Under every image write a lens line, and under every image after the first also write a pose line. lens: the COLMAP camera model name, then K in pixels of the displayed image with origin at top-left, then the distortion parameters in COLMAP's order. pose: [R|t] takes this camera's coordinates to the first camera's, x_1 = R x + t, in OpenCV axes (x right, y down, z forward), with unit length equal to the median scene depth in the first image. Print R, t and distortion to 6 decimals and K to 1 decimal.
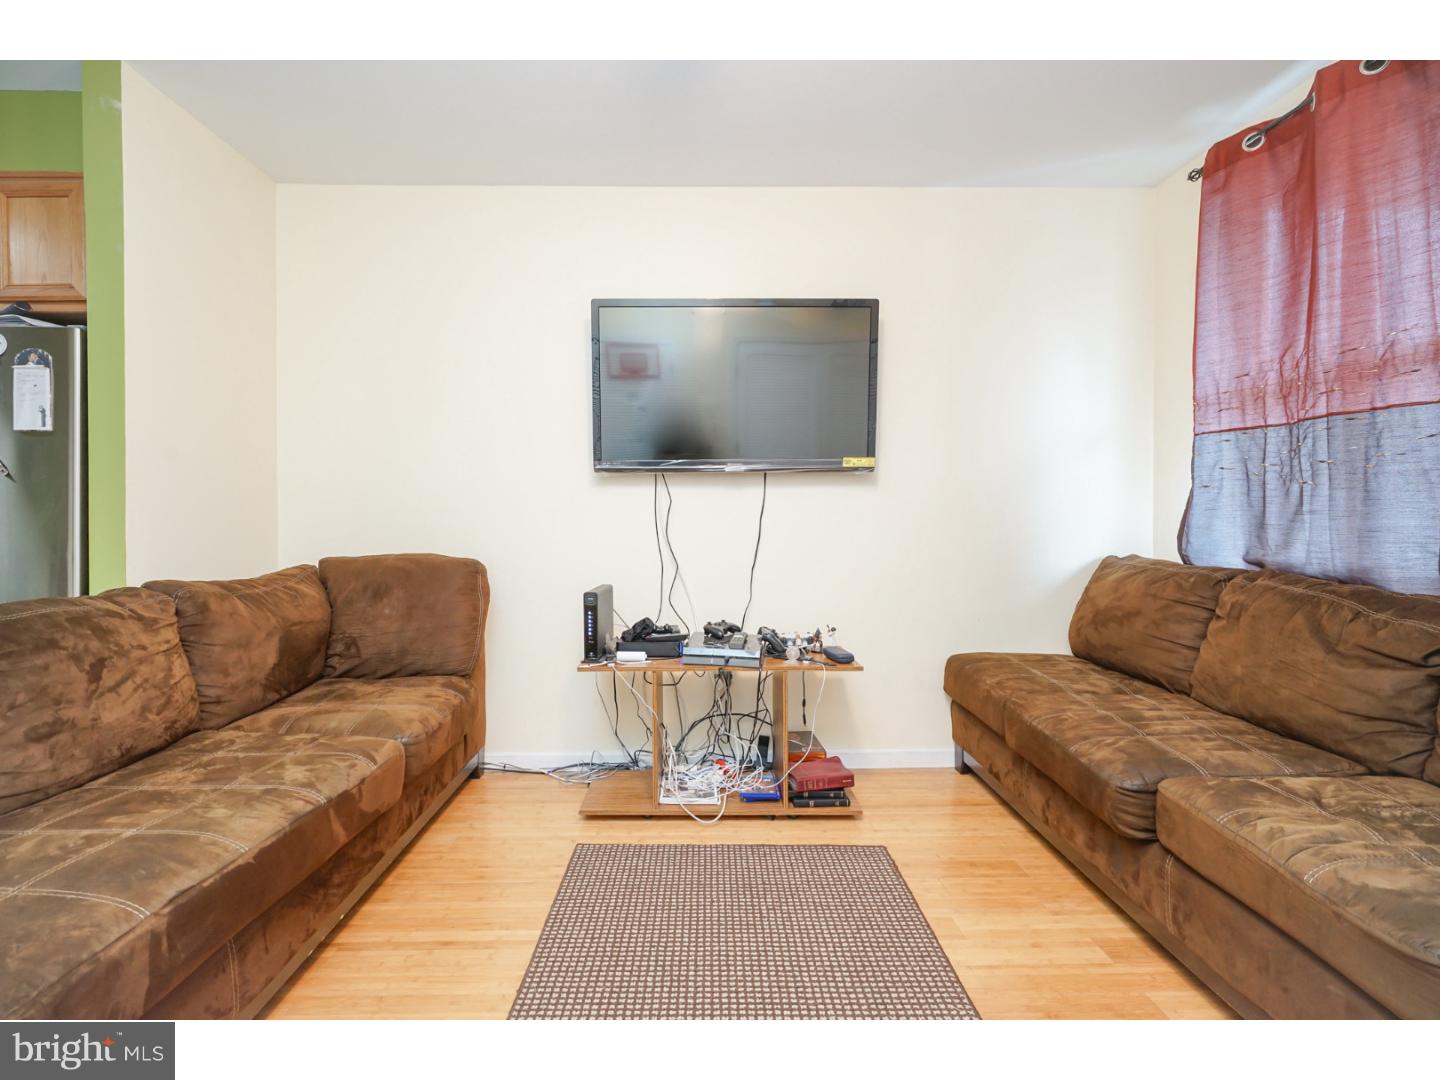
lens RADIAL K [[657.0, 0, 667.5], [0, 657.0, 528.7], [0, 0, 1]] dist [-0.008296, 0.003279]
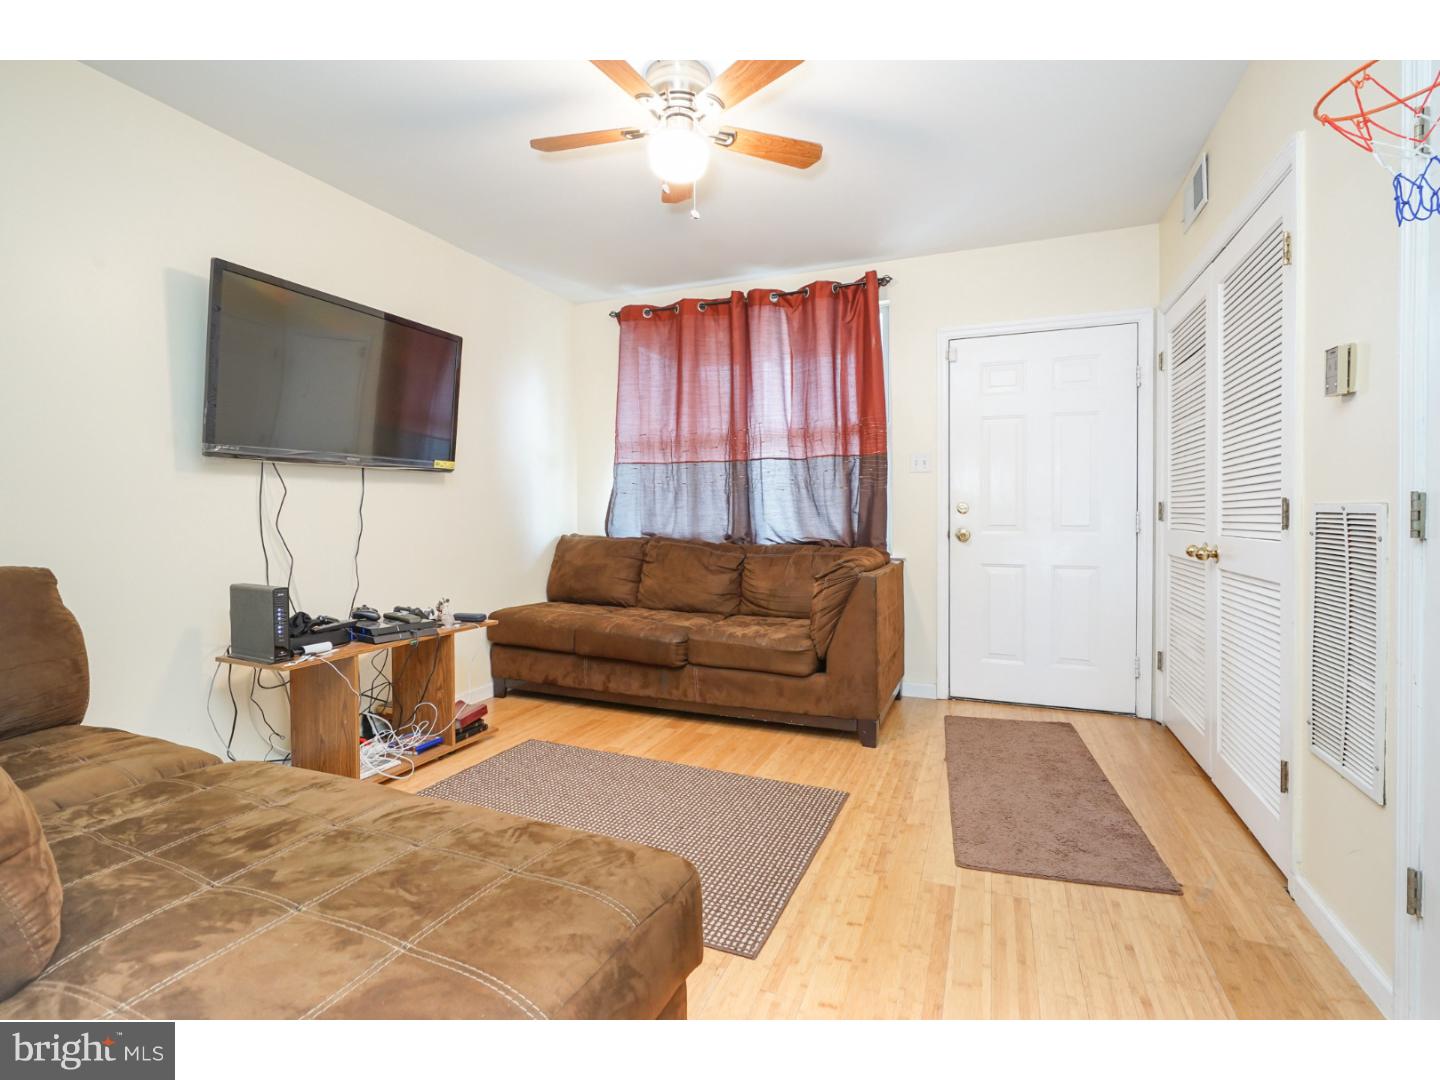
lens RADIAL K [[657.0, 0, 709.8], [0, 657.0, 538.4], [0, 0, 1]] dist [-0.008296, 0.003279]
pose [[0.400242, -0.035638, 0.915716, -0.773105], [0.018035, 0.999356, 0.031011, 0.008699], [-0.916232, 0.004103, 0.400627, 0.063615]]
